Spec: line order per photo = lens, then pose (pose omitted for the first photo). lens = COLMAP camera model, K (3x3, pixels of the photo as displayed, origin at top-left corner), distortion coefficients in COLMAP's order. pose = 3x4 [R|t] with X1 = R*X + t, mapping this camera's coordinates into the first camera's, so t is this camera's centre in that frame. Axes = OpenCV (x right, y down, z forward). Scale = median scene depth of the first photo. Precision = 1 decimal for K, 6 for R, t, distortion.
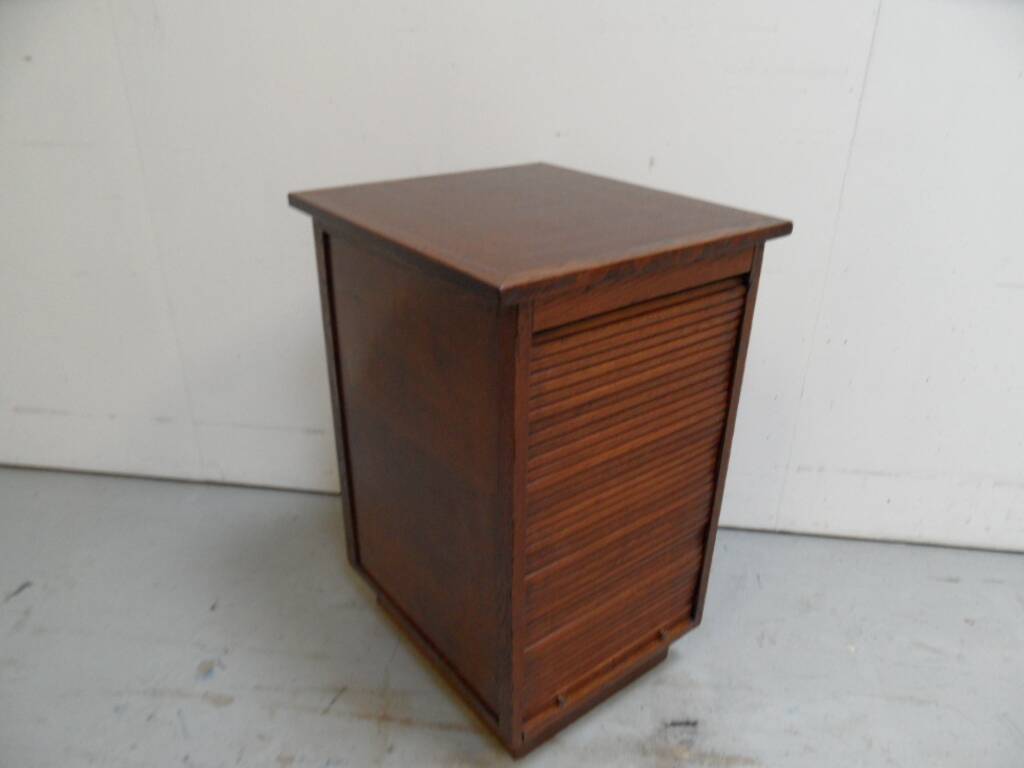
lens RADIAL K [[759.4, 0, 511.7], [0, 759.4, 385.1], [0, 0, 1]] dist [-0.034645, 0.026453]
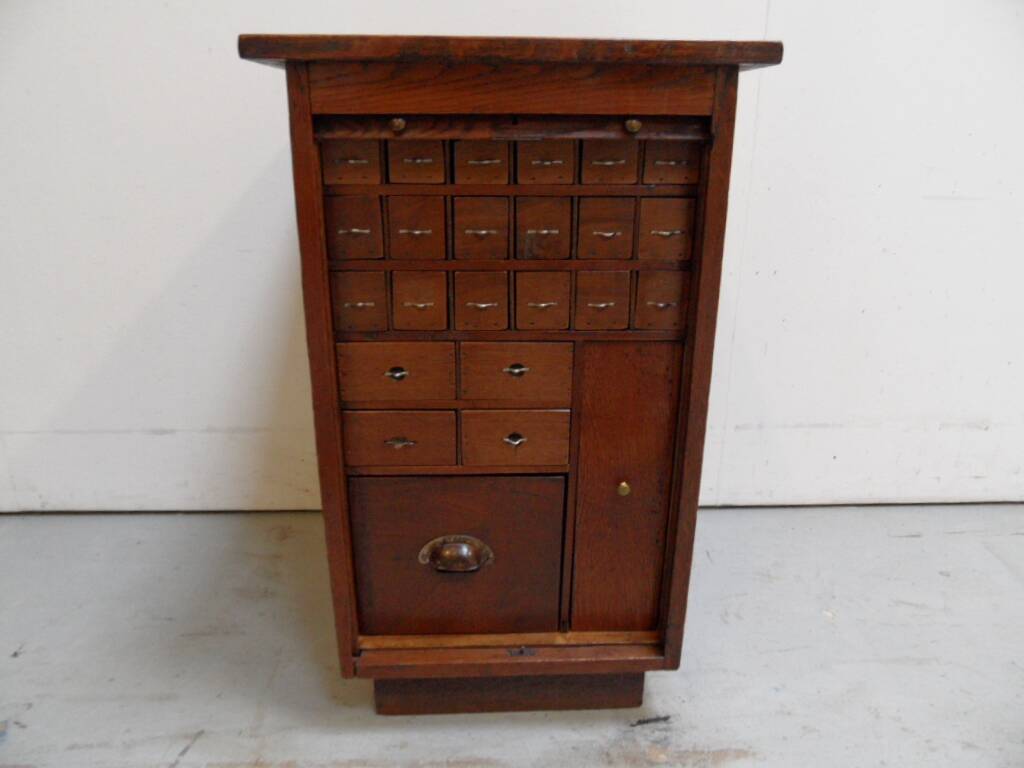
lens RADIAL K [[759.4, 0, 511.6], [0, 759.4, 377.2], [0, 0, 1]] dist [-0.034645, 0.026453]
pose [[0.986759, -0.057283, 0.151742, -0.015123], [0.075526, 0.990218, -0.117323, 0.176157], [-0.143537, 0.127230, 0.981432, 0.205751]]
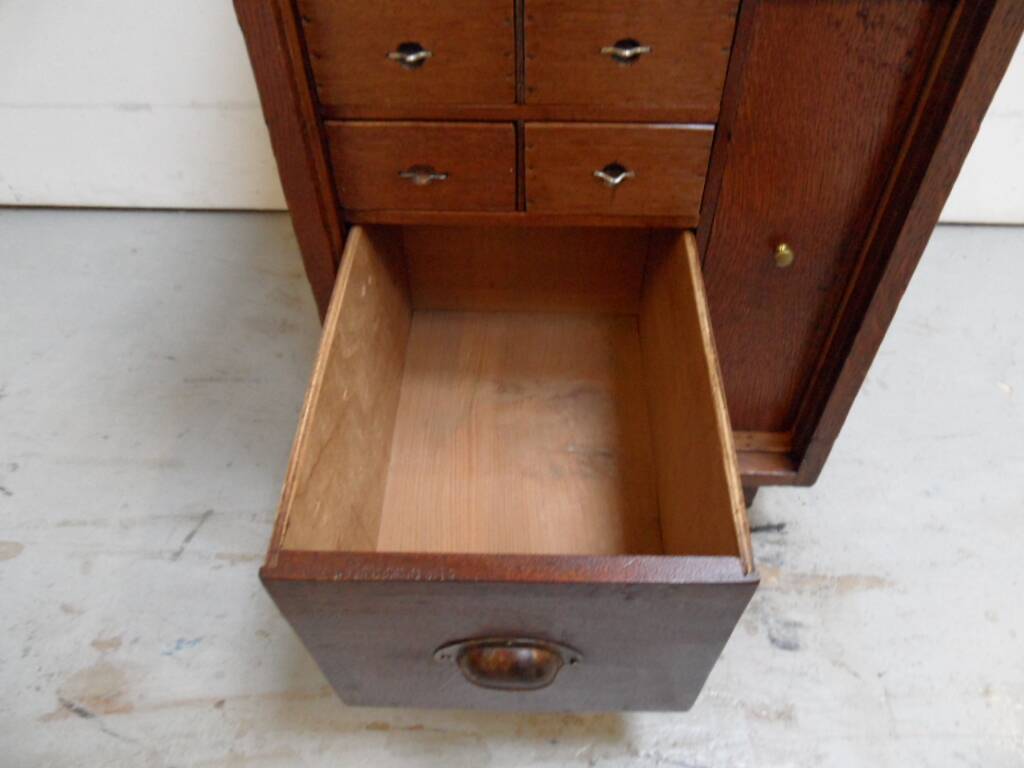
lens RADIAL K [[759.4, 0, 515.5], [0, 759.4, 387.6], [0, 0, 1]] dist [-0.034645, 0.026453]
pose [[0.996821, -0.072616, 0.032789, 0.013892], [0.057073, 0.937931, 0.342093, 0.116972], [-0.055595, -0.339134, 0.939094, 0.465875]]
